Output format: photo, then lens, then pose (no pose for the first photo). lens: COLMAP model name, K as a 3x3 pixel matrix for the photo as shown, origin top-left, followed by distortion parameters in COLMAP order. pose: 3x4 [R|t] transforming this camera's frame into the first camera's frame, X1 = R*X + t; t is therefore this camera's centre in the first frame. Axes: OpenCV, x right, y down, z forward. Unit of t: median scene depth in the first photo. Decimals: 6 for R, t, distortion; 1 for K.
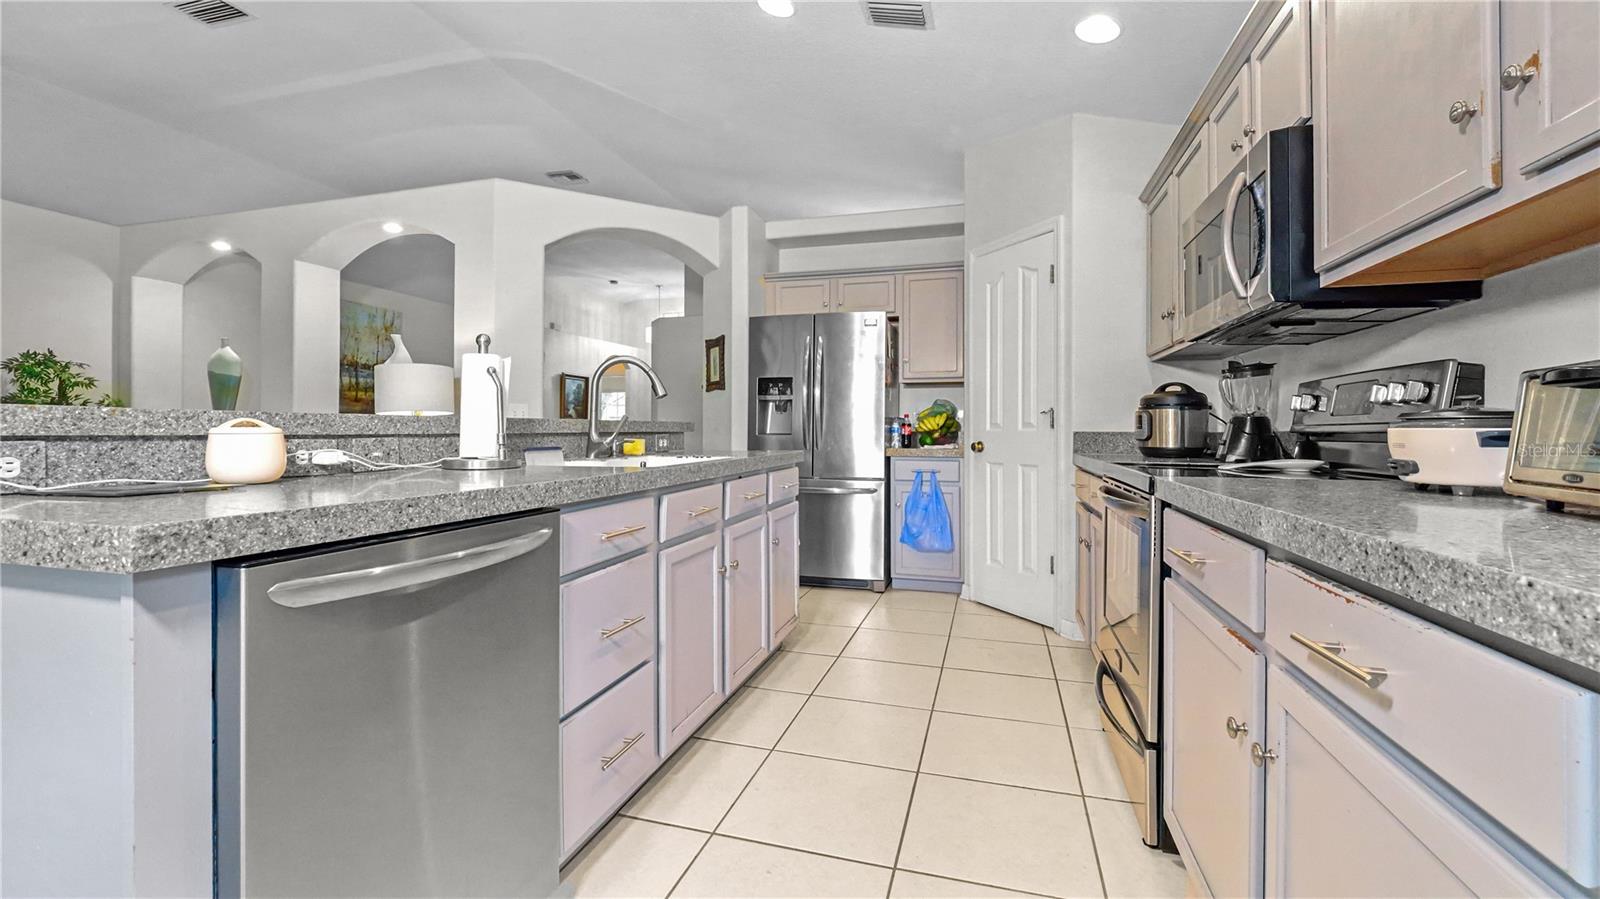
lens RADIAL K [[671.3, 0, 771.8], [0, 671.3, 430.8], [0, 0, 1]] dist [-0.004950, 0.000133]
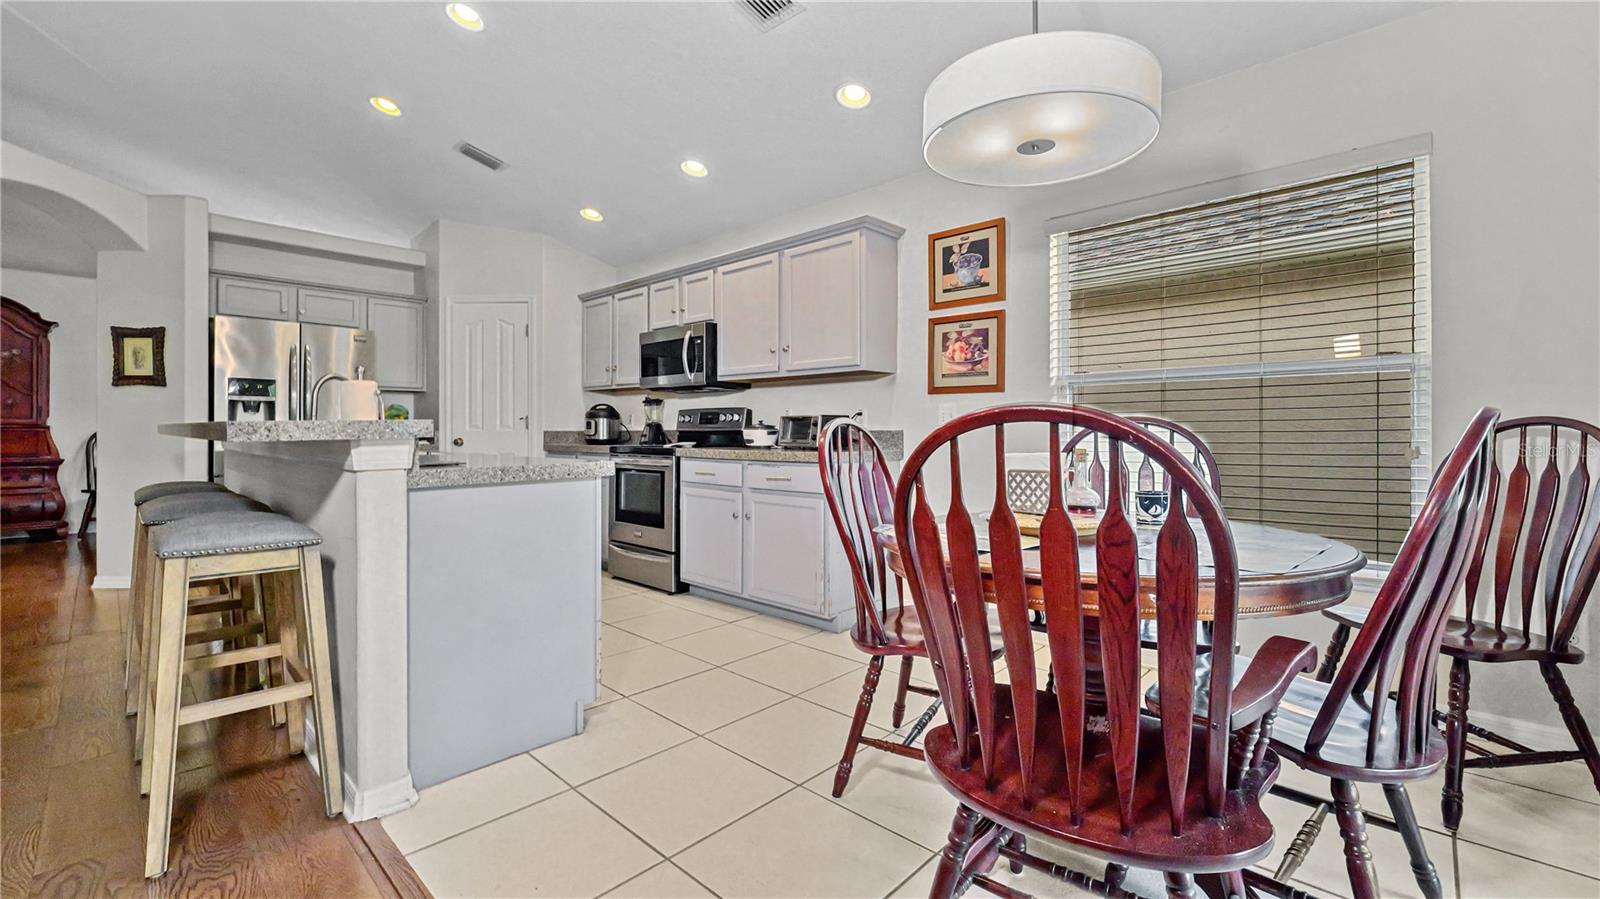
lens RADIAL K [[671.3, 0, 801.8], [0, 671.3, 439.3], [0, 0, 1]] dist [-0.004950, 0.000133]
pose [[0.444702, -0.016551, 0.895526, -0.823122], [0.000786, 0.999836, 0.018089, -0.007541], [-0.895678, -0.007340, 0.444642, -0.317133]]
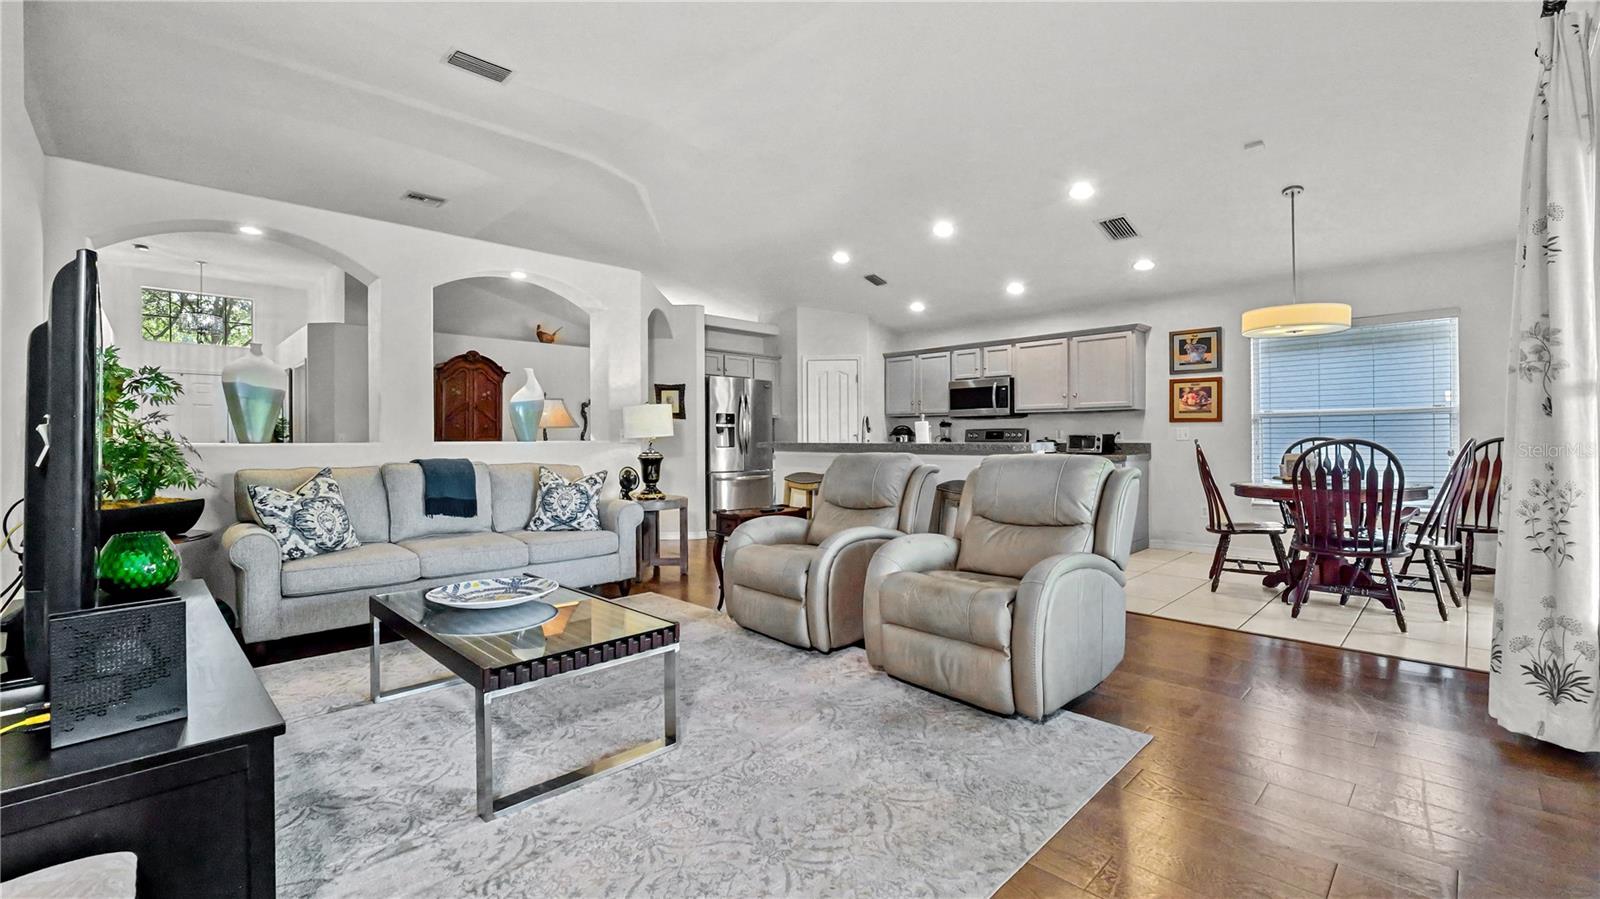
lens RADIAL K [[671.3, 0, 801.6], [0, 671.3, 440.9], [0, 0, 1]] dist [-0.004950, 0.000133]
pose [[0.473795, -0.009783, 0.880581, -2.084085], [0.006560, 0.999950, 0.007579, -0.032025], [-0.880611, 0.002185, 0.473836, 0.043883]]
